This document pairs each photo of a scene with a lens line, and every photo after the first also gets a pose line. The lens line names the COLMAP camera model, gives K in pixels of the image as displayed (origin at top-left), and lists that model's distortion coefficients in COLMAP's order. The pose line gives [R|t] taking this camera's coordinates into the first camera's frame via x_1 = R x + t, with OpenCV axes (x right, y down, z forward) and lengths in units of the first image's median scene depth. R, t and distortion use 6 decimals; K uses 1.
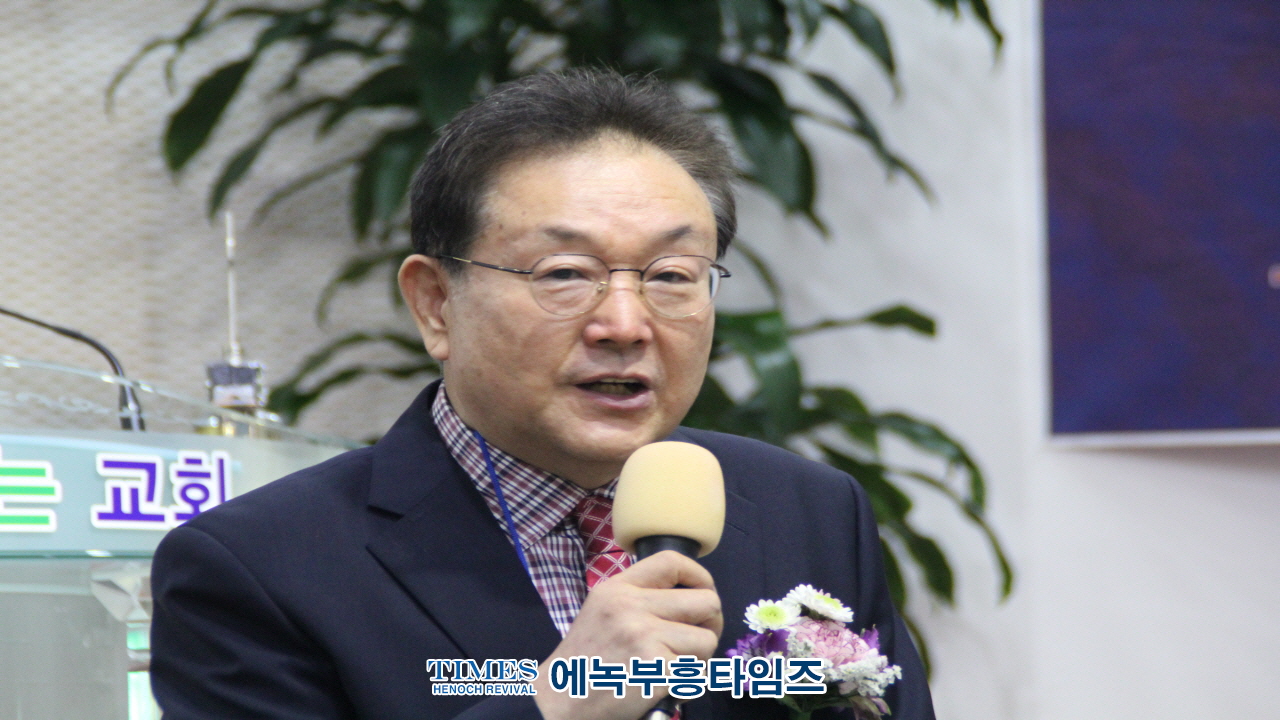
lens RADIAL K [[6722.7, 0, 640.0], [0, 6722.7, 360.0], [0, 0, 1]] dist [1.591761, -8.087475]
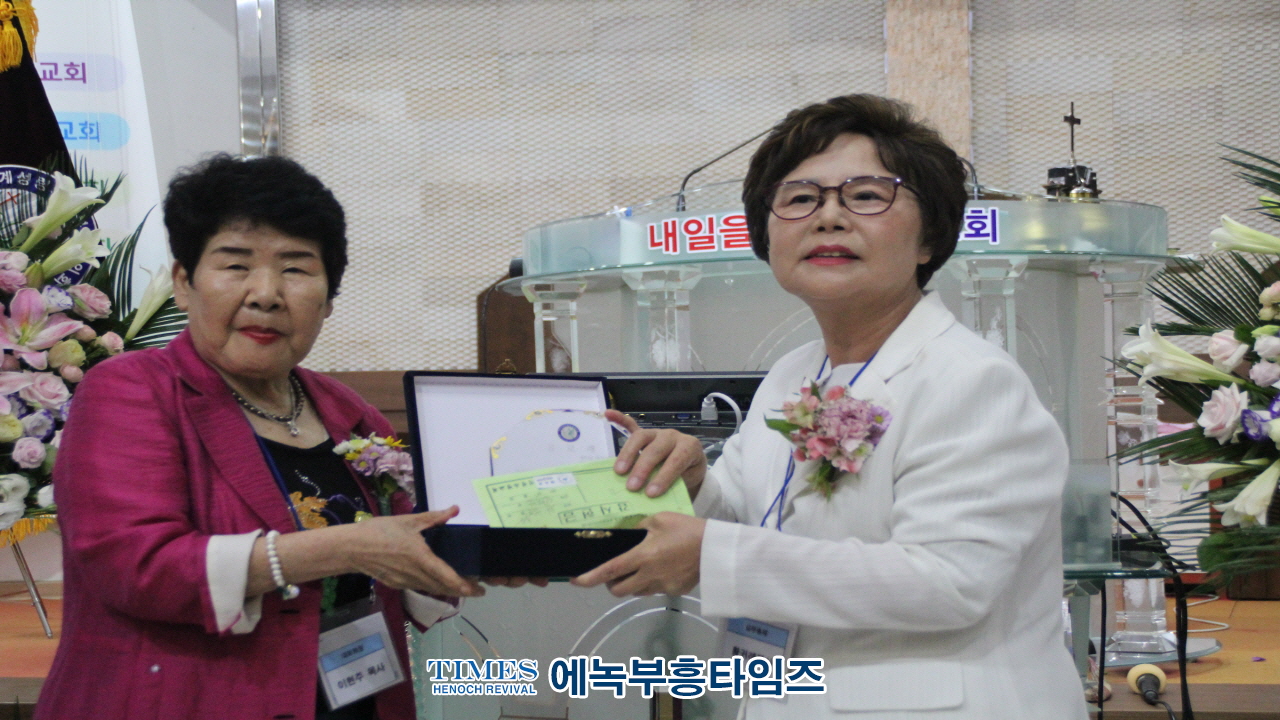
lens RADIAL K [[2599.8, 0, 640.0], [0, 2599.8, 360.0], [0, 0, 1]] dist [0.262834, 1.948090]
pose [[0.816171, -0.004696, -0.577792, 0.236165], [0.043743, 0.997600, 0.053682, 0.008165], [0.576153, -0.069087, 0.814417, 0.126804]]
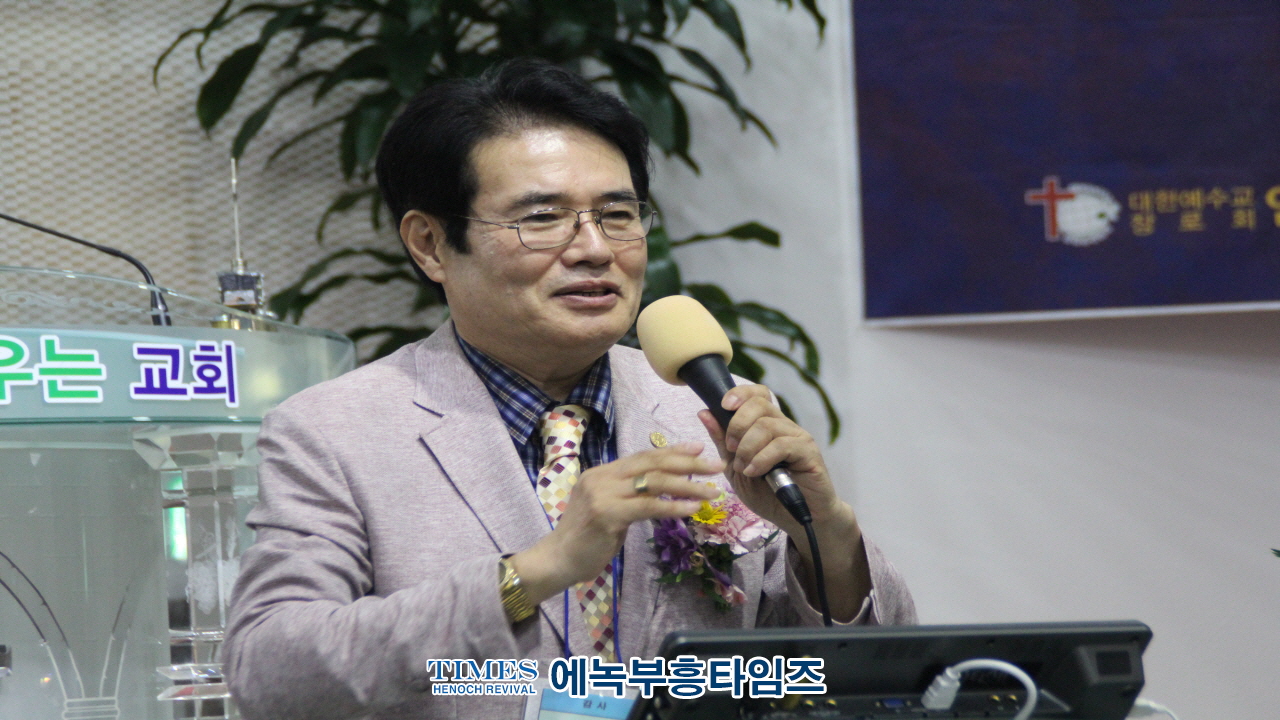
lens RADIAL K [[4914.1, 0, 640.0], [0, 4914.1, 360.0], [0, 0, 1]] dist [1.020413, 5.331297]
pose [[0.999833, -0.013593, 0.012240, 0.004062], [0.013354, 0.999723, 0.019355, -0.000155], [-0.012500, -0.019188, 0.999738, 0.024167]]
